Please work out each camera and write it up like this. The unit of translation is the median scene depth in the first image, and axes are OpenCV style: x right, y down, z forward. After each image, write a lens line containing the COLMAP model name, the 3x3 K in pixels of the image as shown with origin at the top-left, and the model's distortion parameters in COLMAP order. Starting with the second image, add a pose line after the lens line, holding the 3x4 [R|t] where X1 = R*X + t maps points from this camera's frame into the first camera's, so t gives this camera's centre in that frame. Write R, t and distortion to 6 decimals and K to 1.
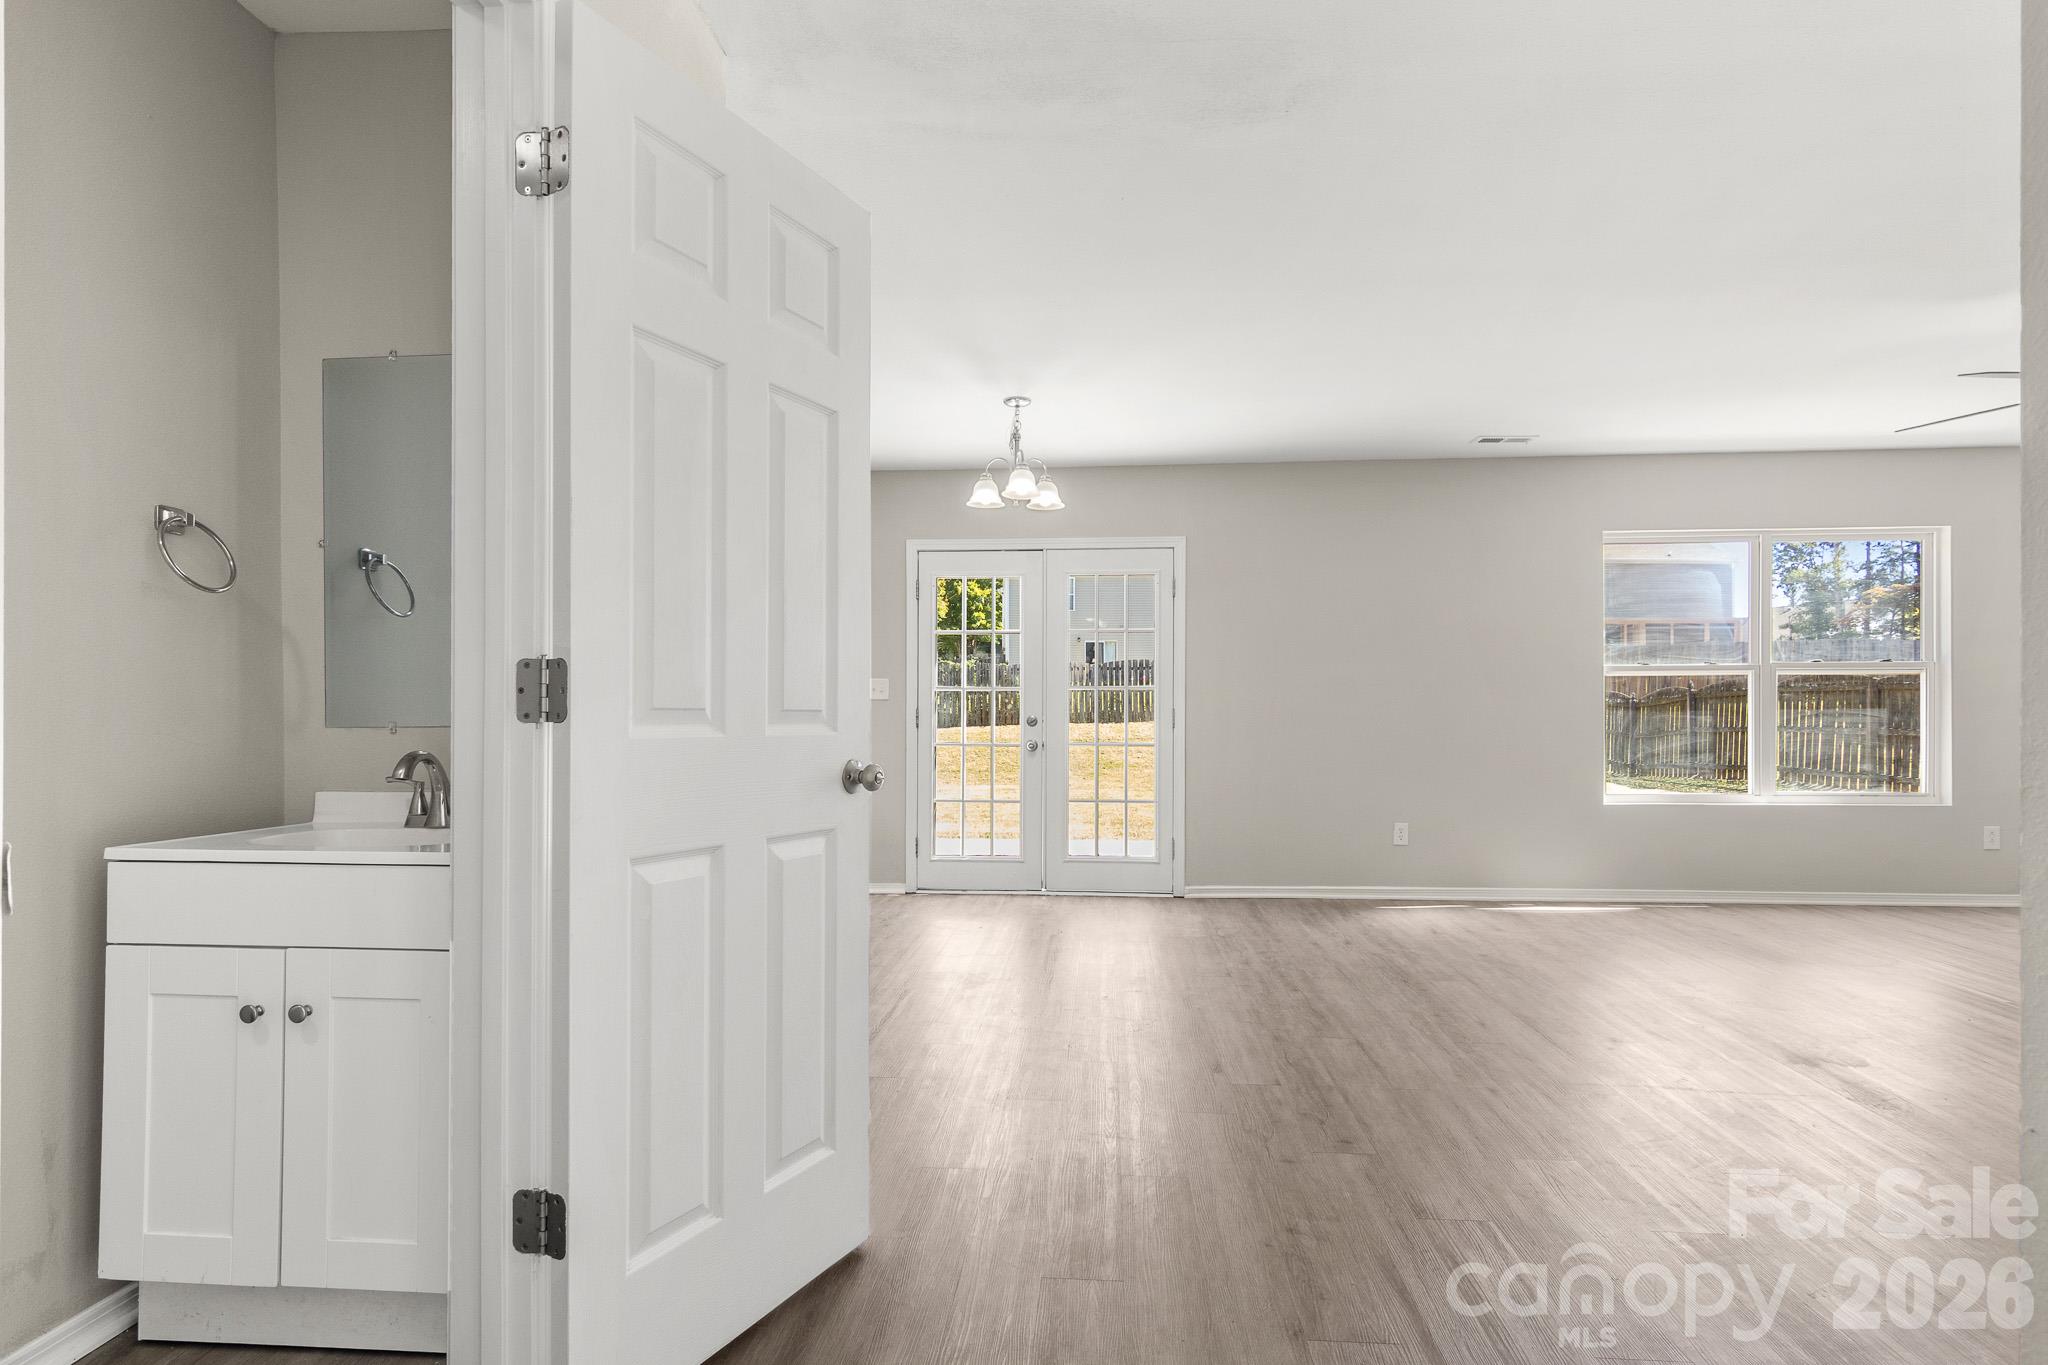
lens RADIAL K [[1053.7, 0, 1038.6], [0, 1053.7, 686.7], [0, 0, 1]] dist [0.006821, -0.001844]
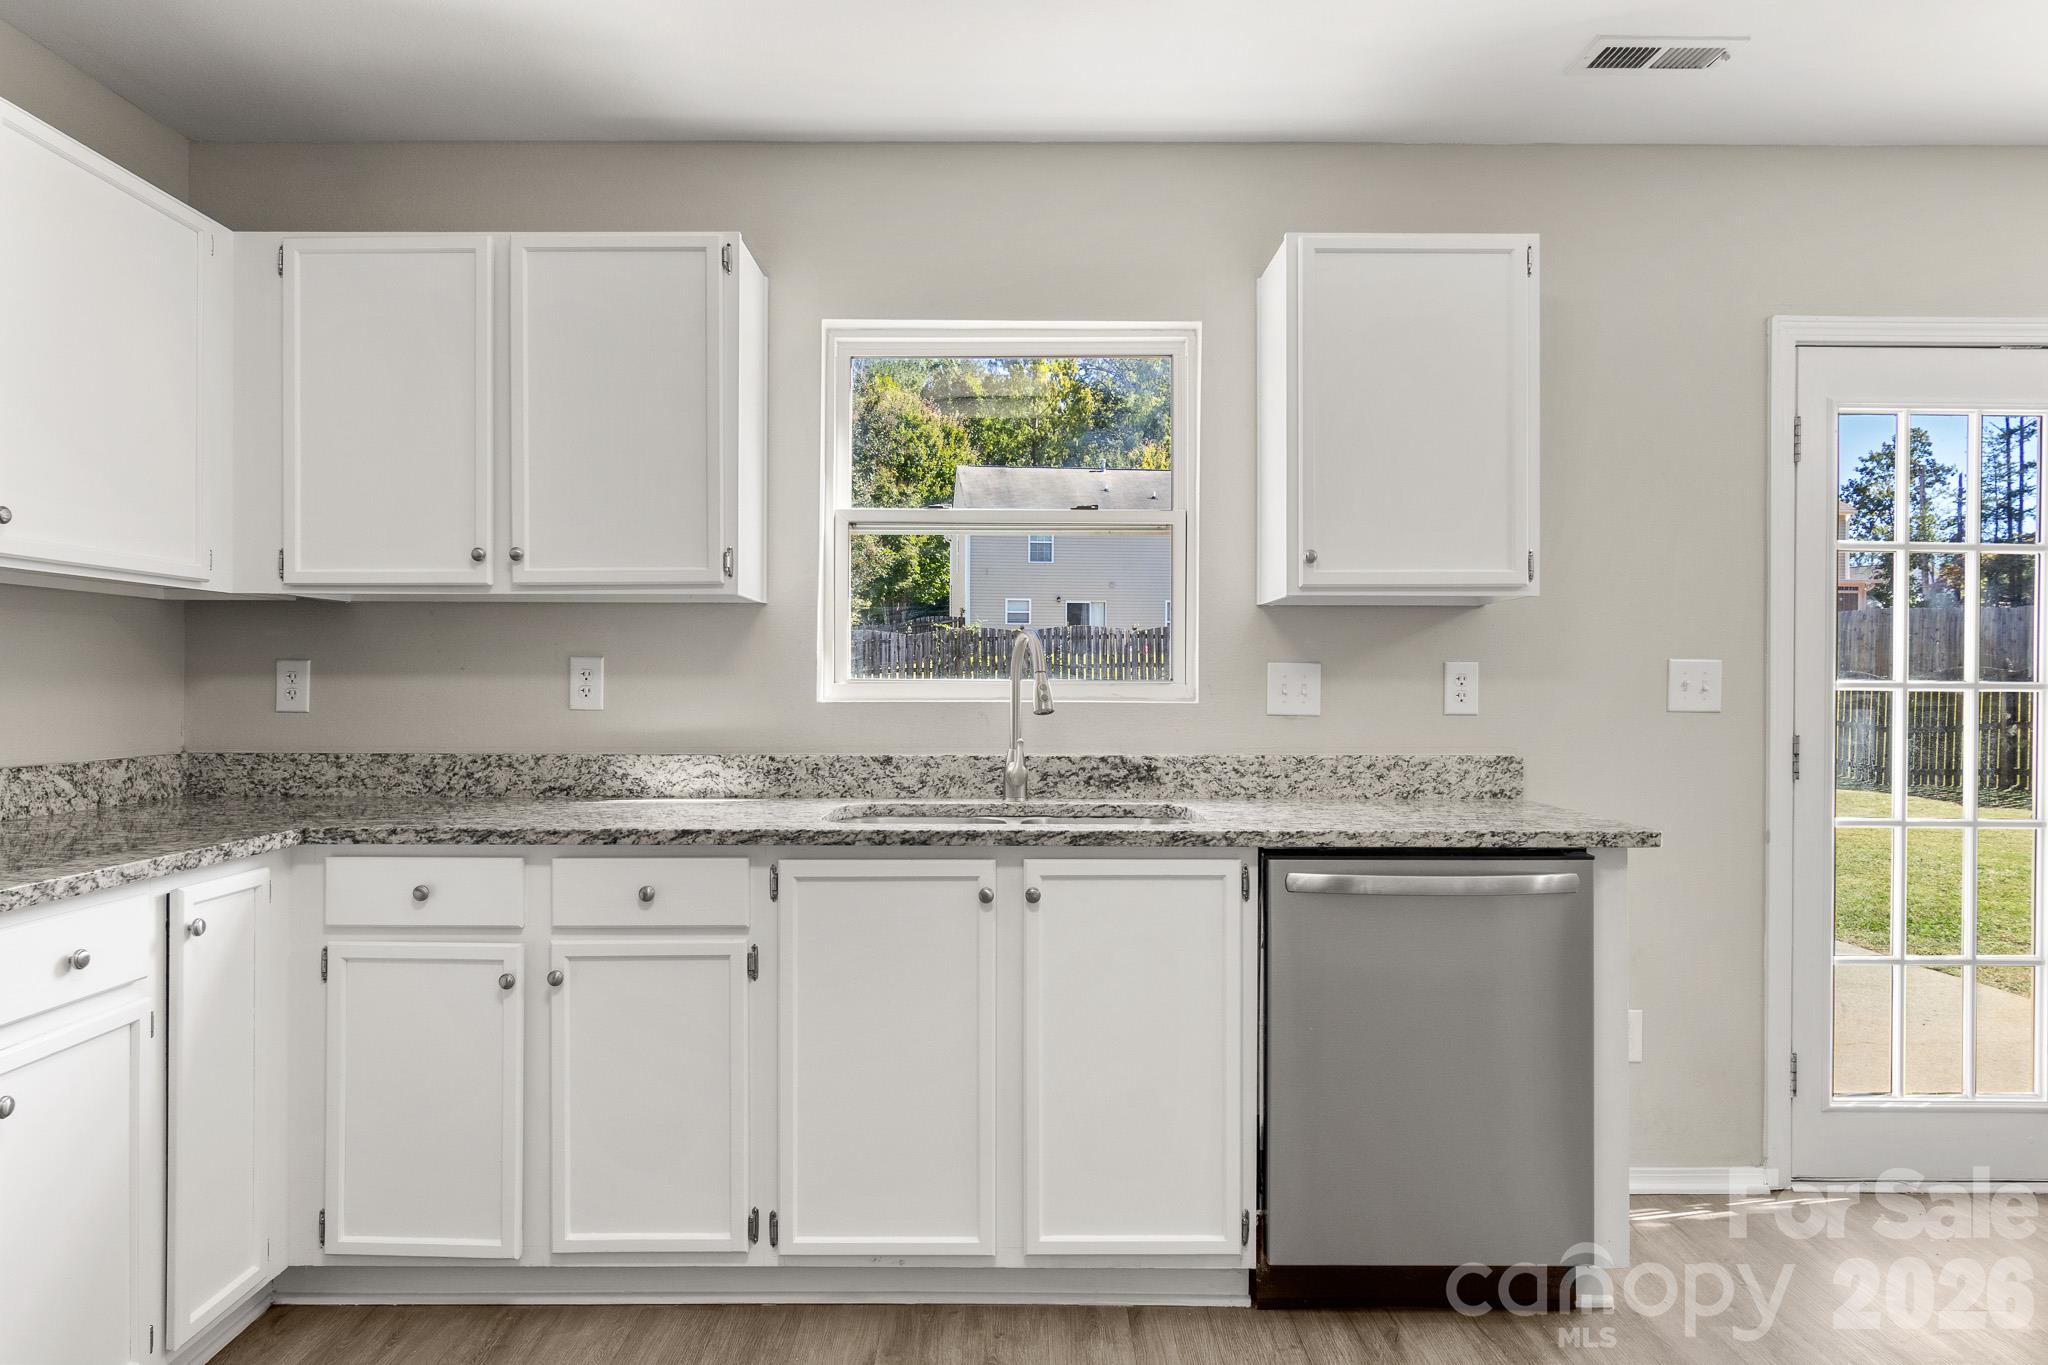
lens RADIAL K [[1236.0, 0, 987.4], [0, 1236.0, 677.7], [0, 0, 1]] dist [0.005257, 0.001976]
pose [[0.997061, 0.005103, 0.076444, -0.470000], [-0.006307, 0.999860, 0.015526, -0.006298], [-0.076354, -0.015963, 0.996953, 0.564982]]
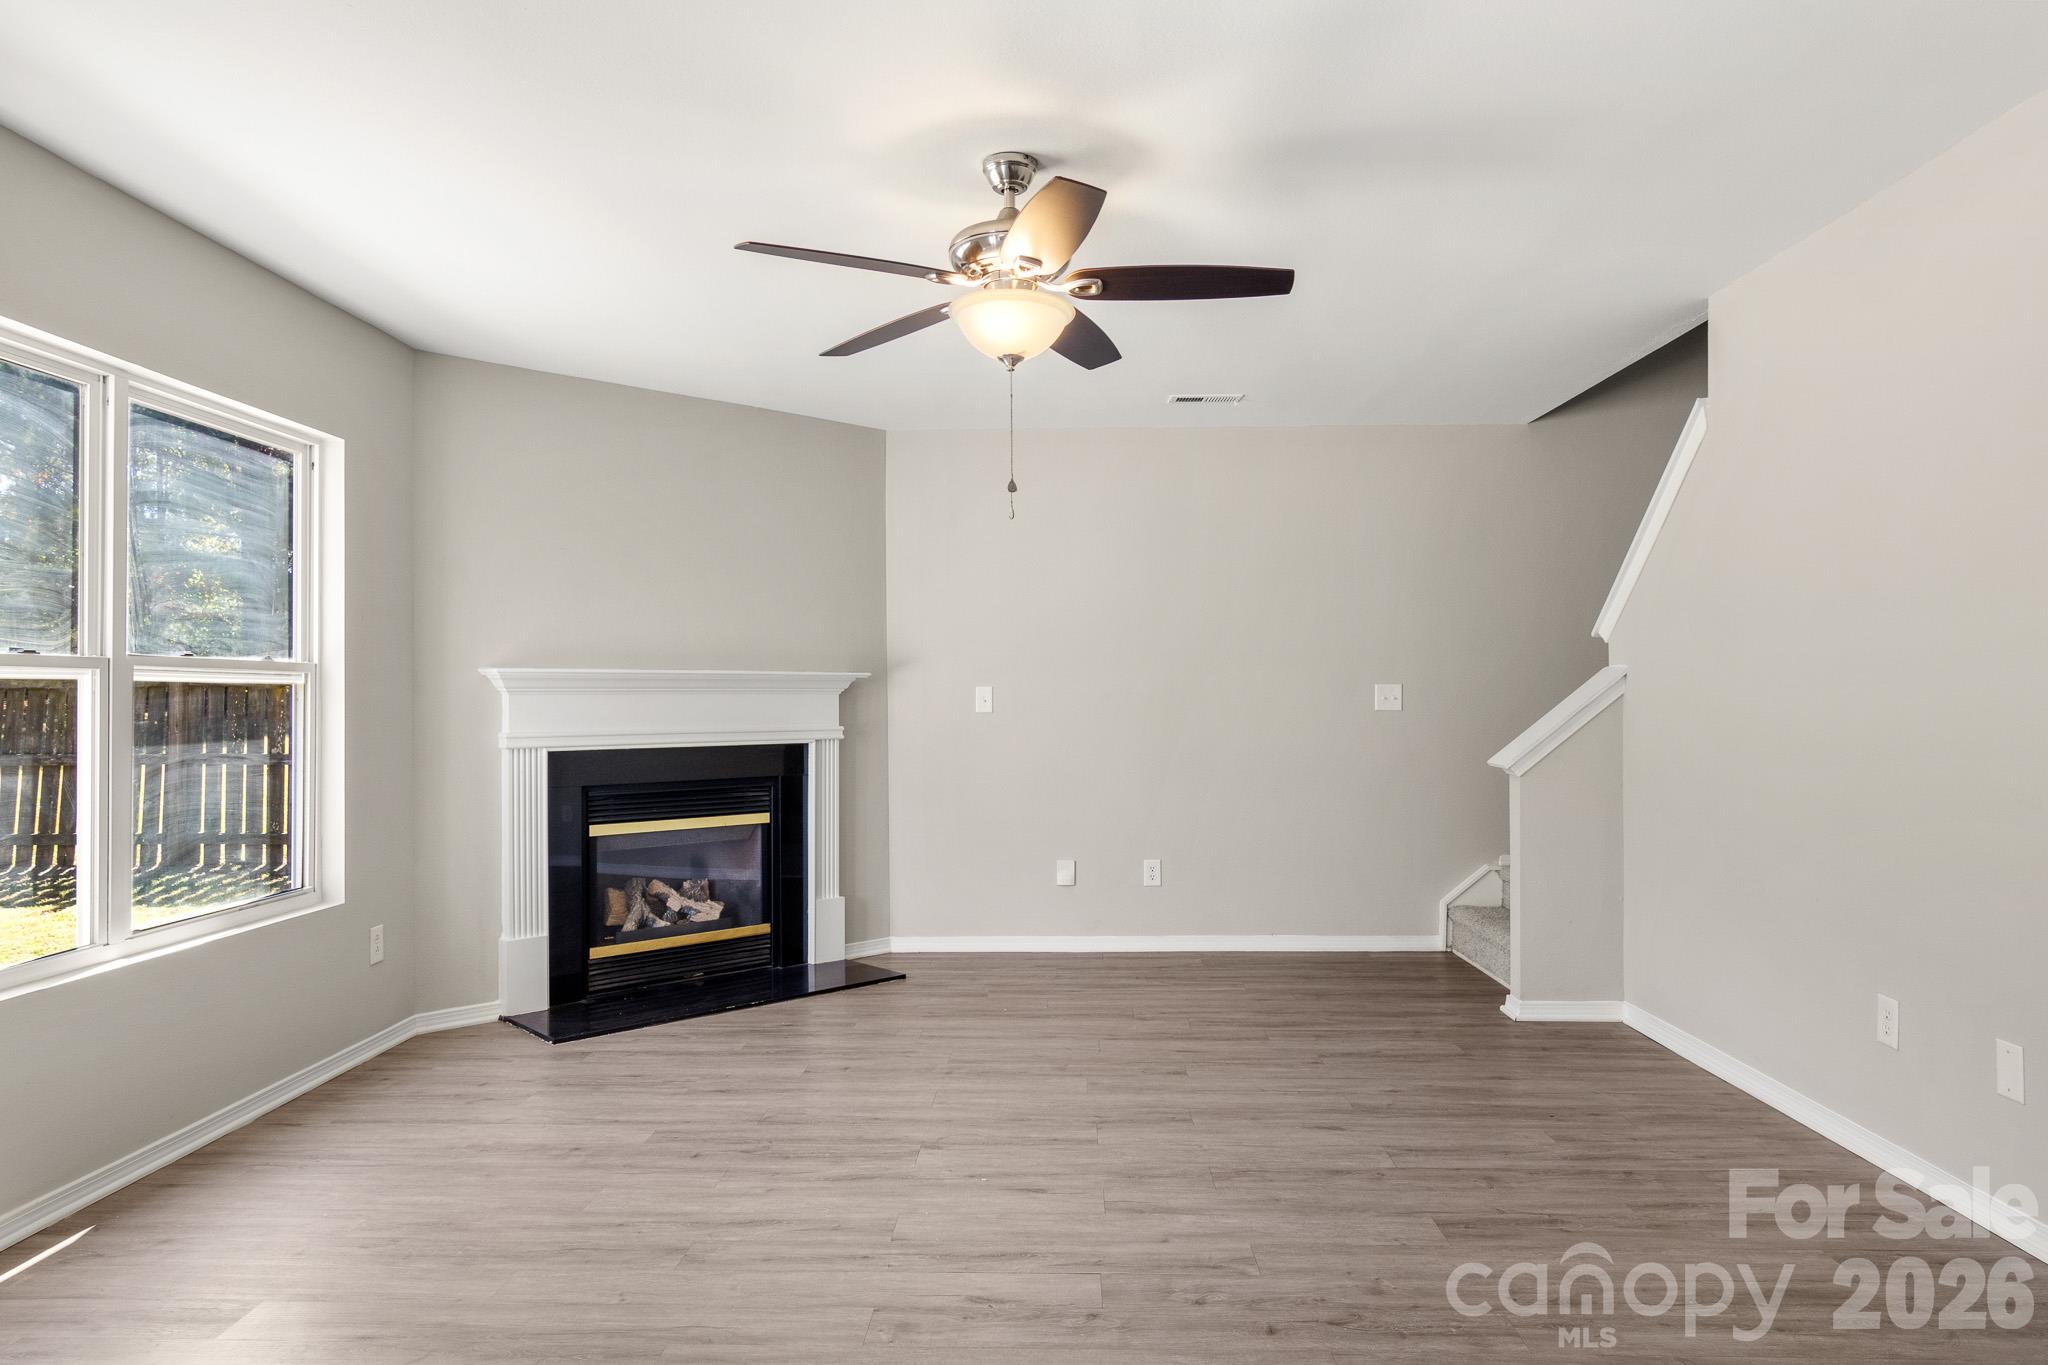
lens RADIAL K [[1291.8, 0, 1019.4], [0, 1291.8, 687.5], [0, 0, 1]] dist [0.006920, -0.001581]
pose [[-0.035599, 0.011859, 0.999296, 0.109335], [-0.014408, 0.999820, -0.012378, -0.006168], [-0.999262, -0.014839, -0.035422, 0.621679]]
